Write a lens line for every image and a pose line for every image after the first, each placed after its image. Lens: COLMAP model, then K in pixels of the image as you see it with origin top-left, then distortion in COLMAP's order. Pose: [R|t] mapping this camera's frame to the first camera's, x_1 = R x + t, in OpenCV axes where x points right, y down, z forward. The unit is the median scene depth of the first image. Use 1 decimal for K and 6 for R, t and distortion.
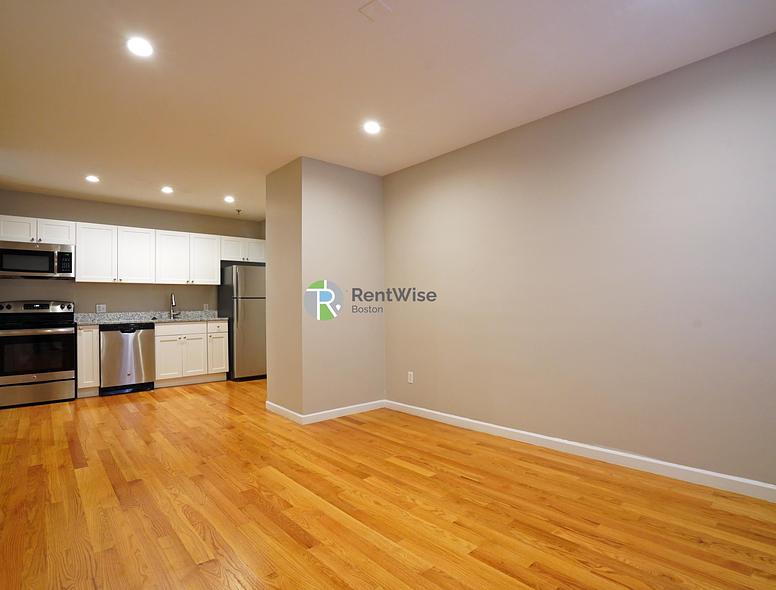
lens RADIAL K [[415.8, 0, 388.0], [0, 415.8, 295.0], [0, 0, 1]] dist [-0.064753, 0.030708]
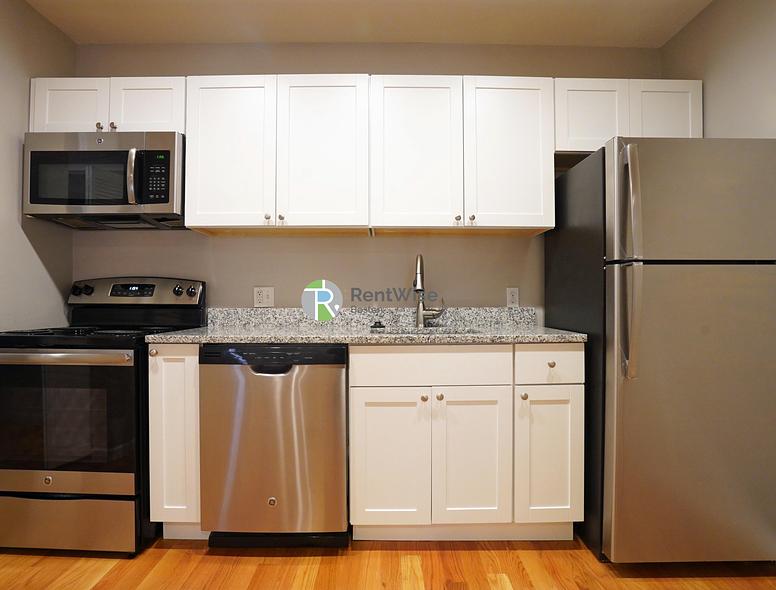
lens RADIAL K [[415.8, 0, 388.0], [0, 415.8, 295.0], [0, 0, 1]] dist [-0.064753, 0.030708]
pose [[0.754012, 0.007155, -0.656822, -0.383352], [0.003721, 0.999878, 0.015164, 0.029209], [0.656850, -0.013878, 0.753893, 0.876025]]
